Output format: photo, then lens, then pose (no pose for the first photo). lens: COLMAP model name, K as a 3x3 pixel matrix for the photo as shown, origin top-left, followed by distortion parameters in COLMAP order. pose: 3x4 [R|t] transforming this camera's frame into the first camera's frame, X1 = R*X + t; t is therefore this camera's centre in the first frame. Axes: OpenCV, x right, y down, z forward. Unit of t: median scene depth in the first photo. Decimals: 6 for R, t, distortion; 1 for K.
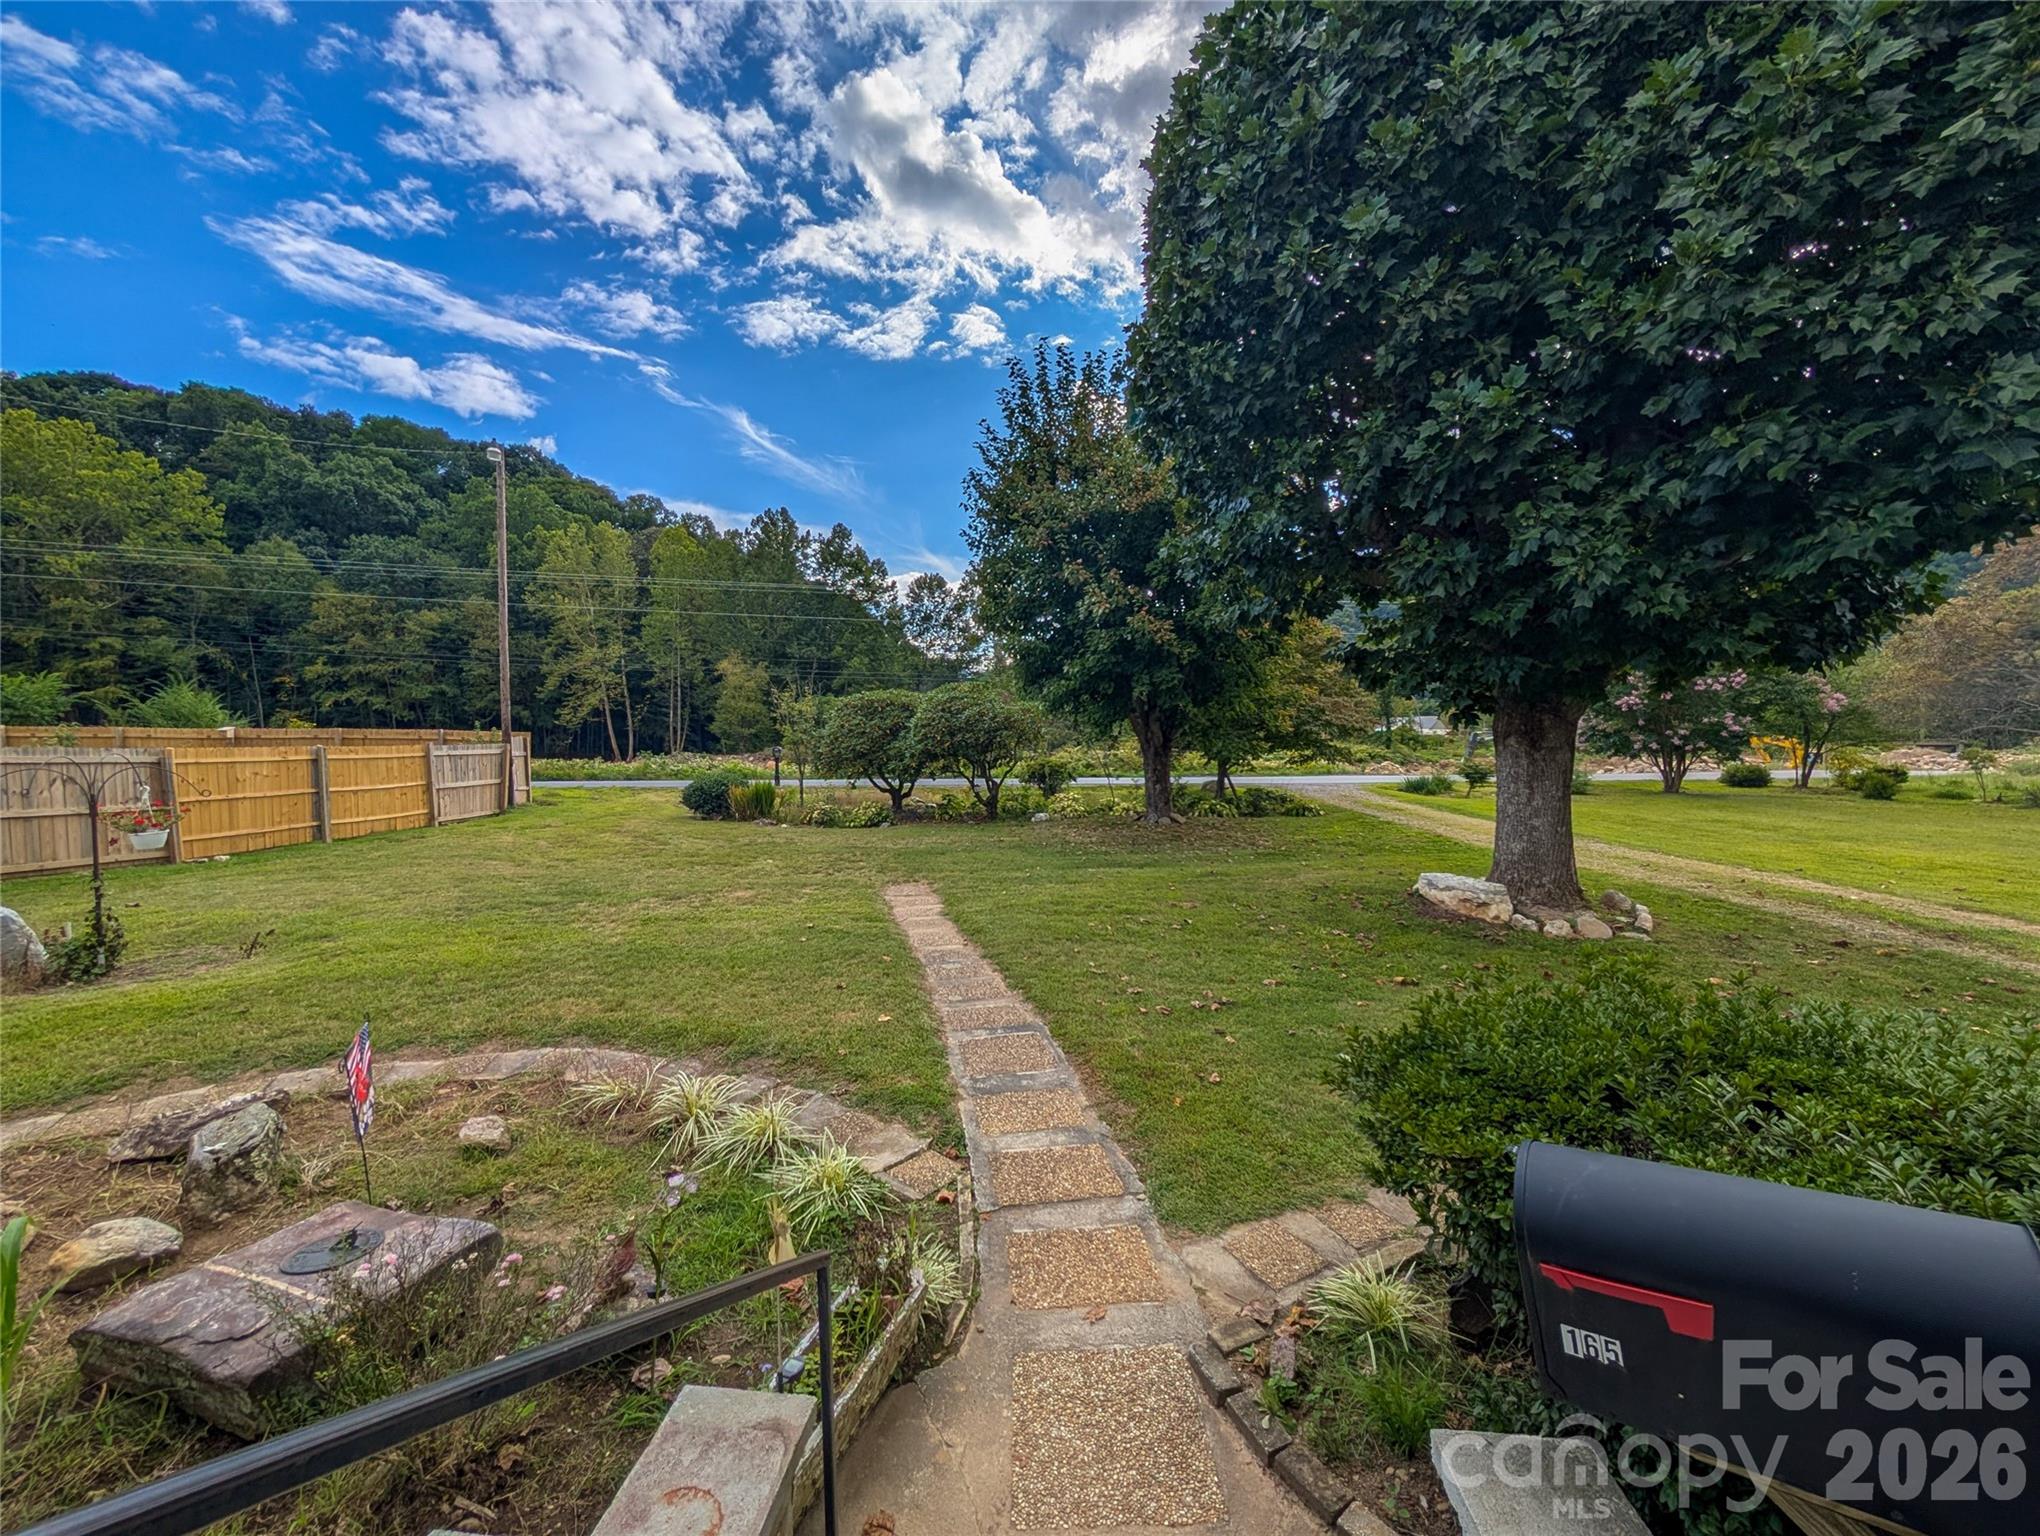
lens RADIAL K [[778.6, 0, 1031.8], [0, 778.6, 775.1], [0, 0, 1]] dist [-0.000661, -0.000003]
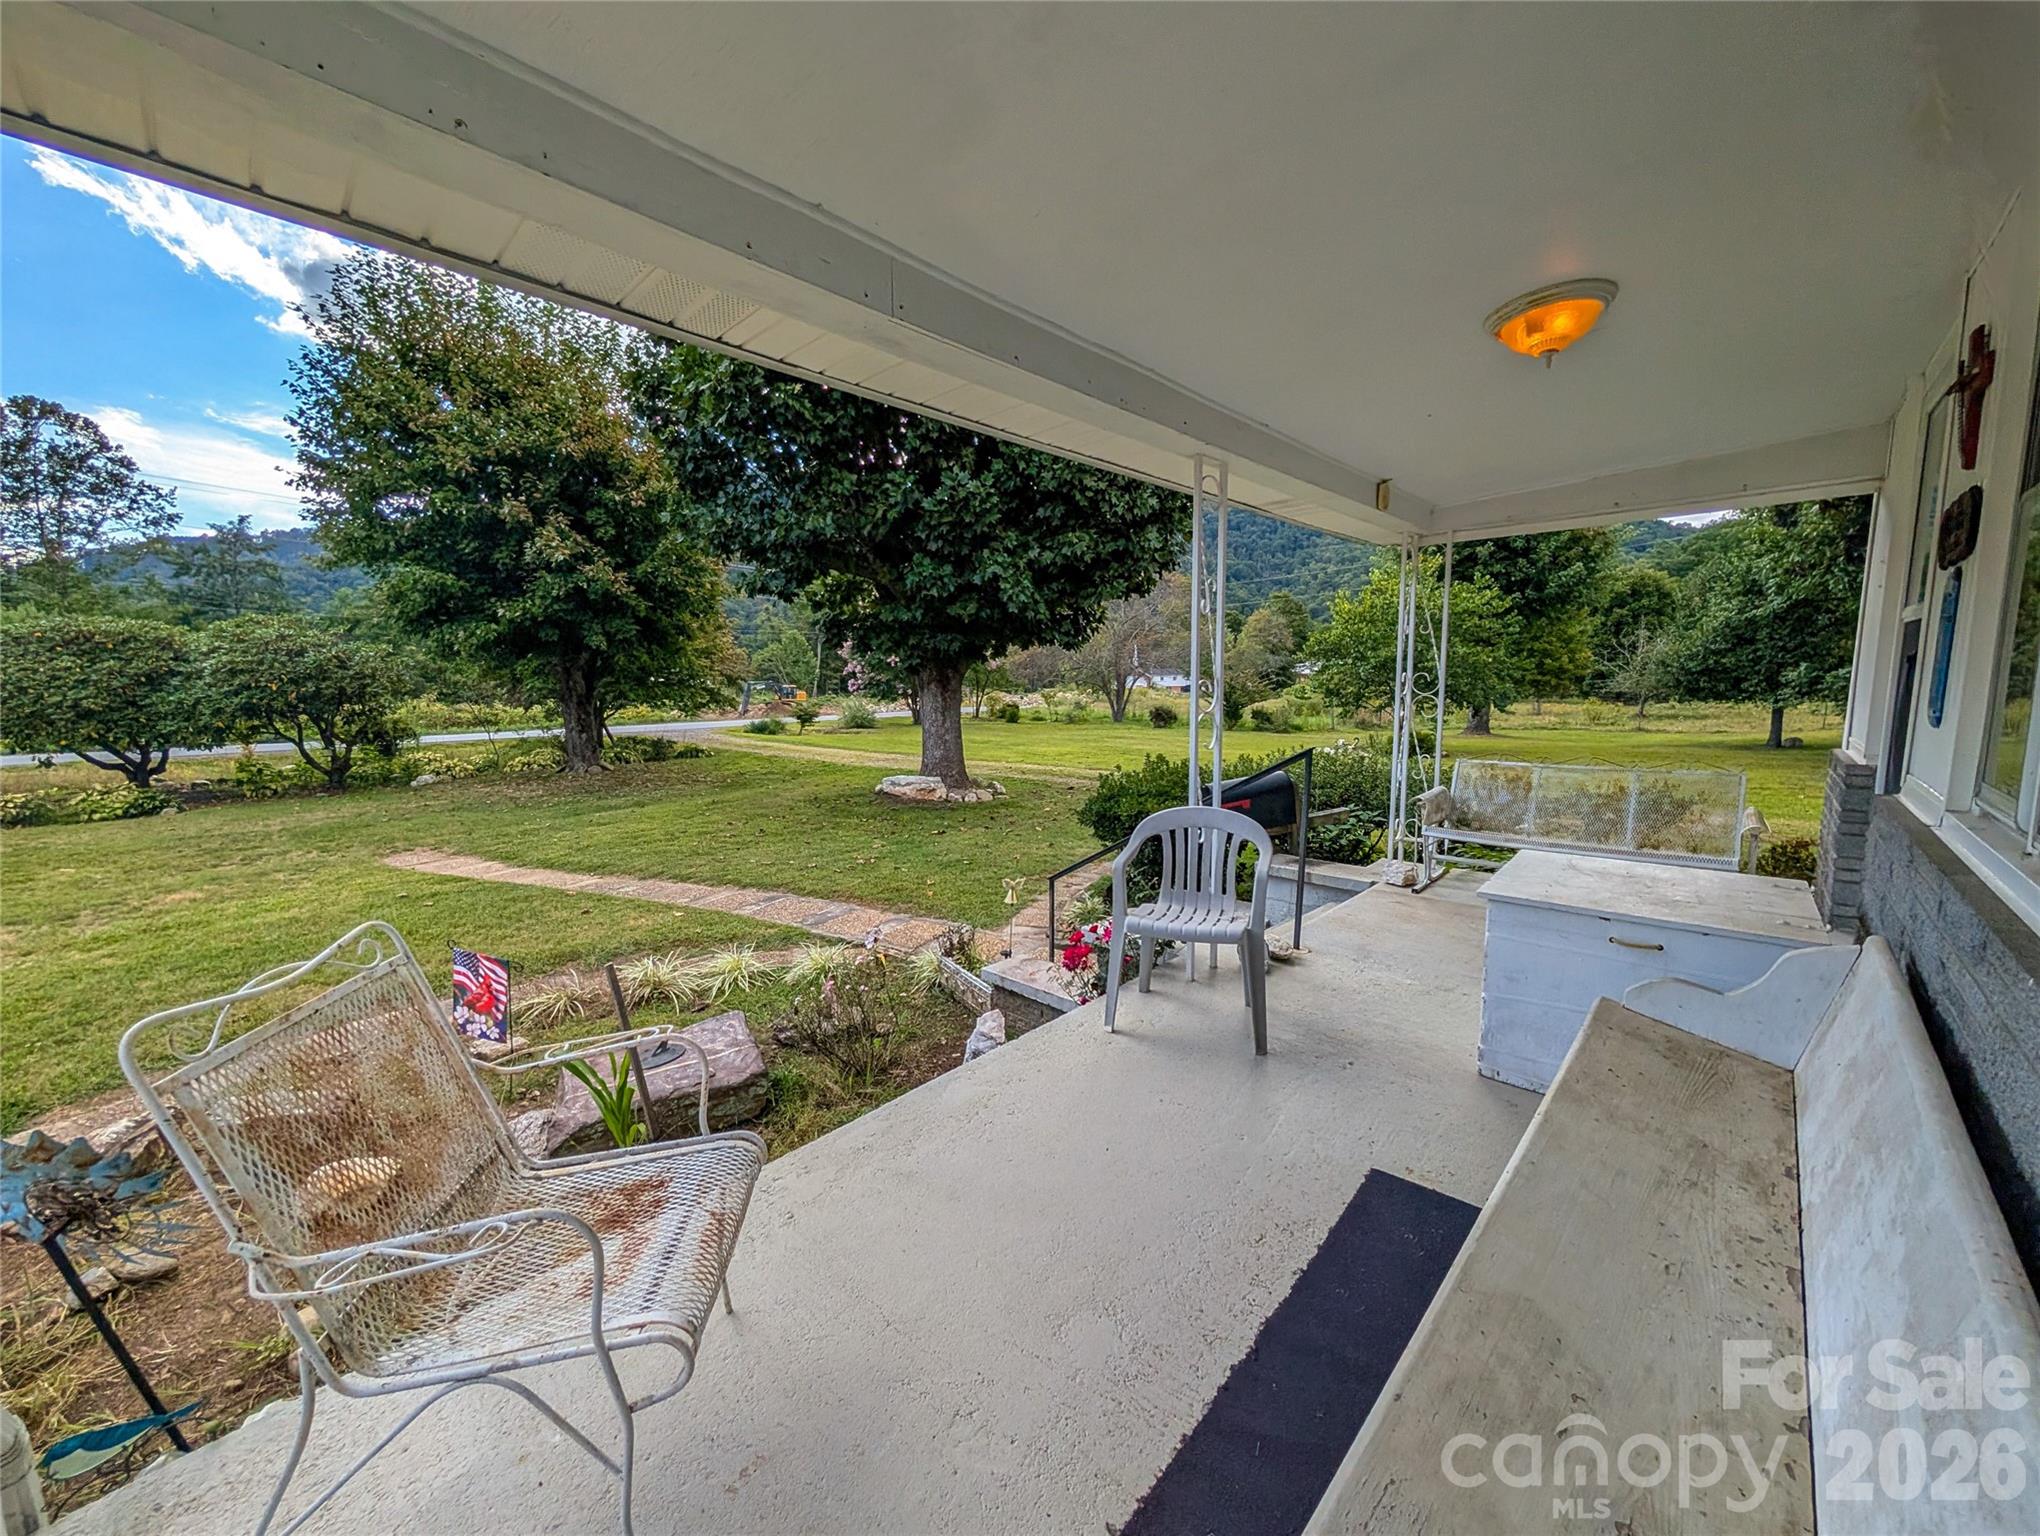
lens RADIAL K [[778.6, 0, 1031.8], [0, 778.6, 775.1], [0, 0, 1]] dist [-0.000661, -0.000003]
pose [[0.611379, -0.094135, 0.785719, -0.254109], [0.044757, 0.995423, 0.084433, 0.005471], [-0.790071, -0.016454, 0.612794, -0.059435]]
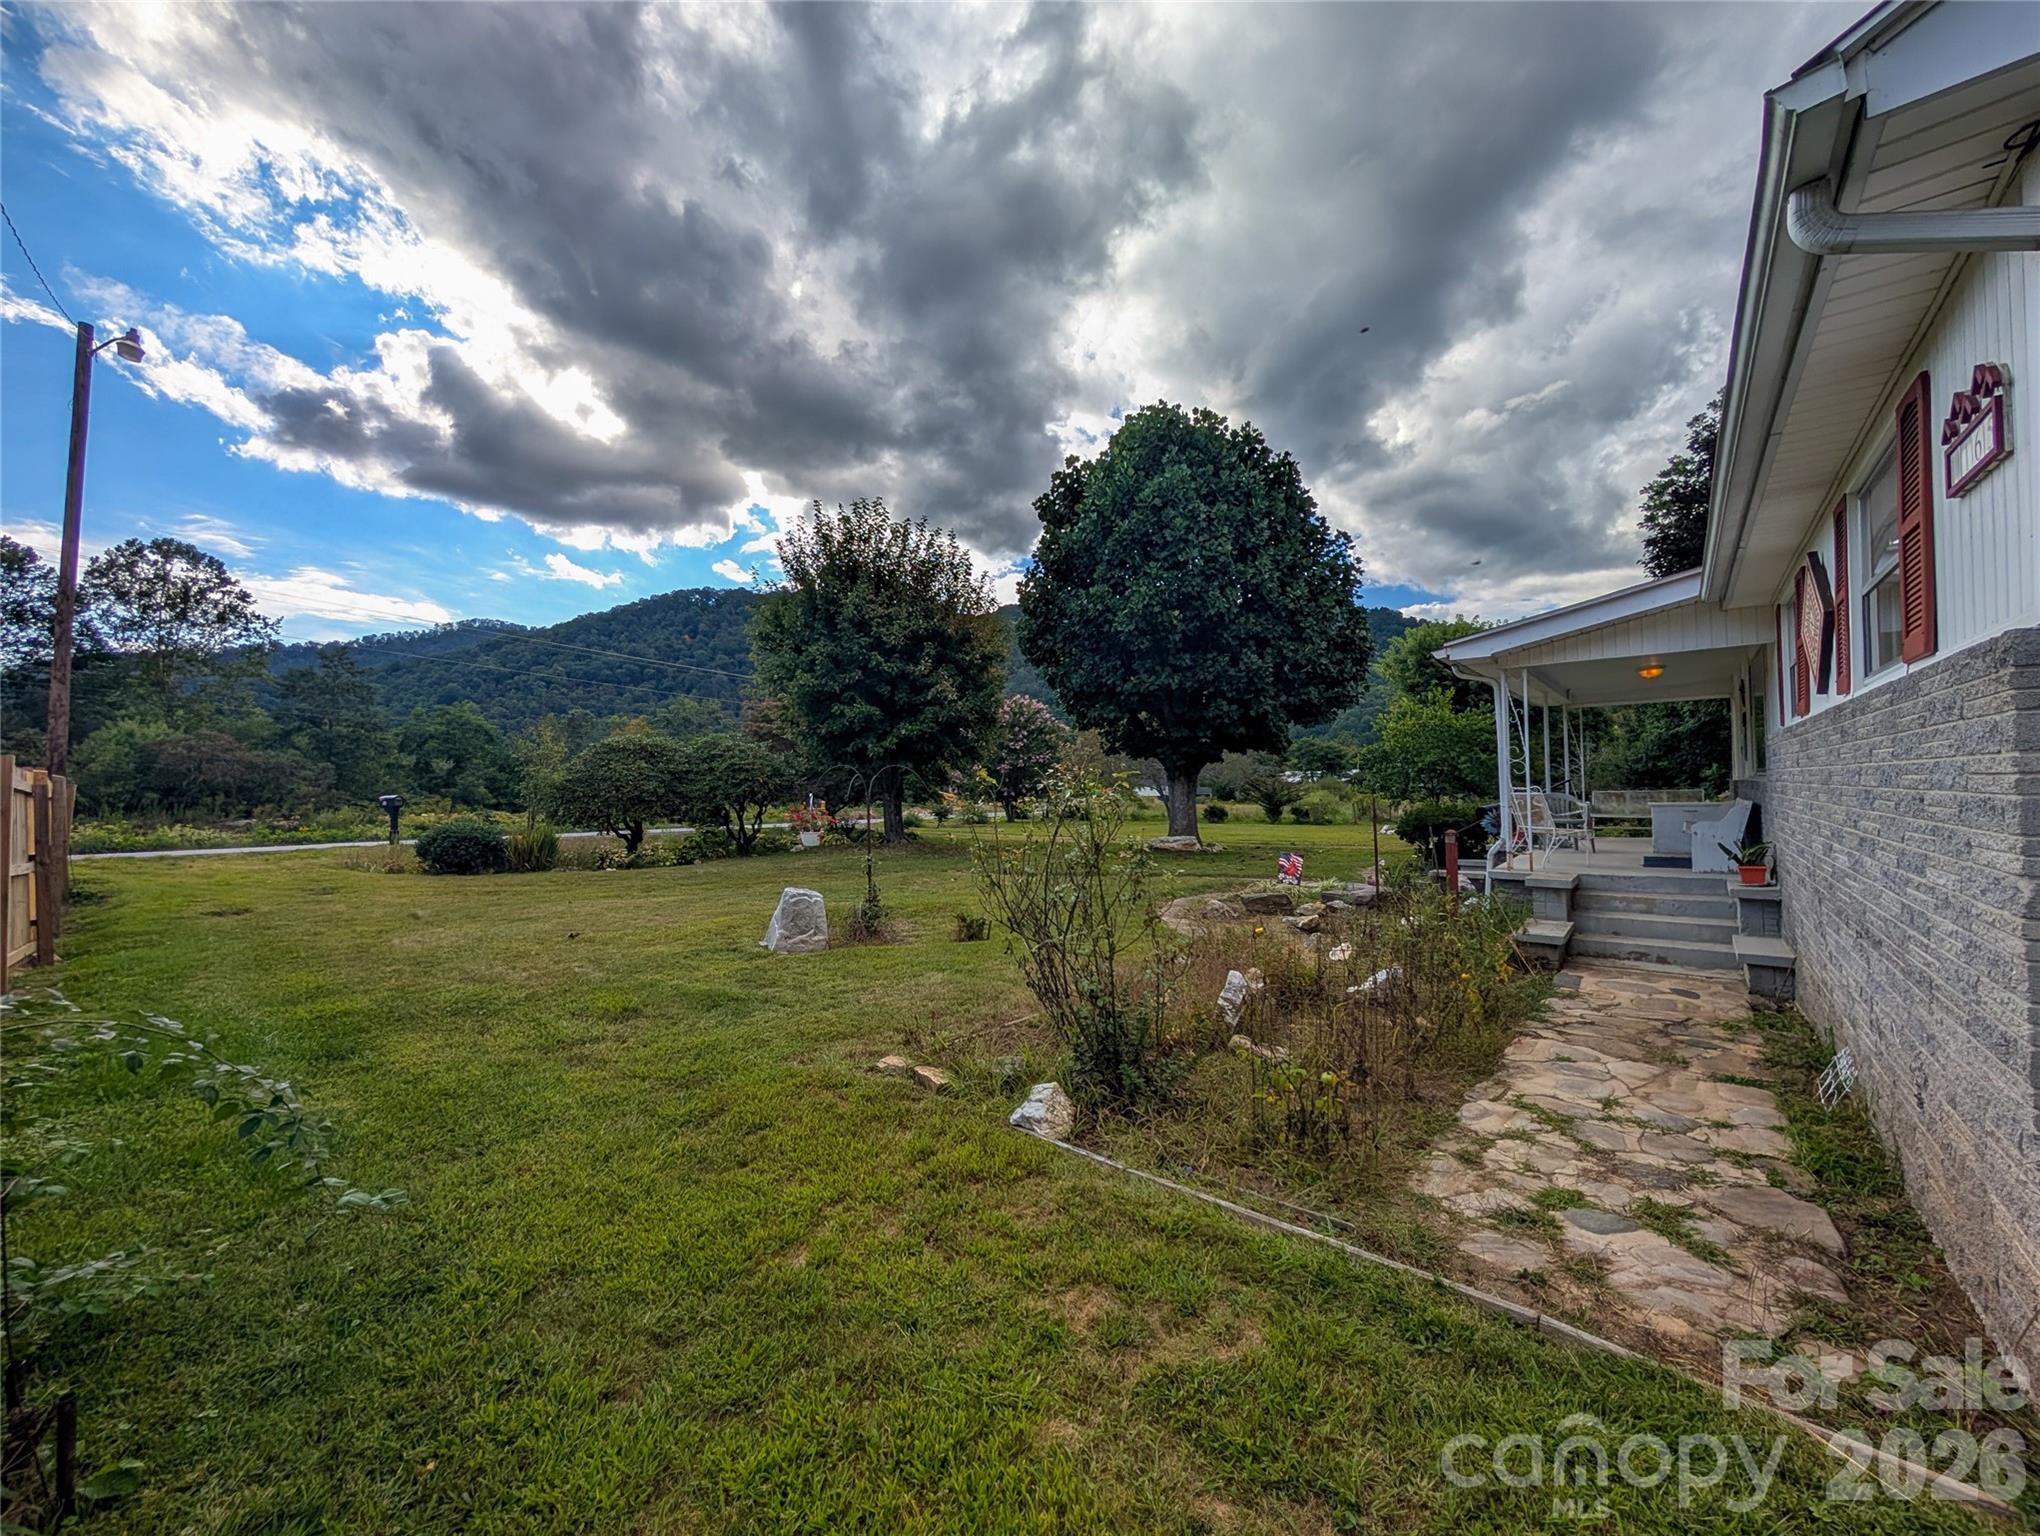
lens RADIAL K [[778.6, 0, 1031.8], [0, 778.6, 775.1], [0, 0, 1]] dist [-0.000661, -0.000003]
pose [[0.565122, 0.017404, 0.824824, -0.827909], [0.052566, 0.996986, -0.057052, 0.030286], [-0.823331, 0.075599, 0.562504, 0.013520]]
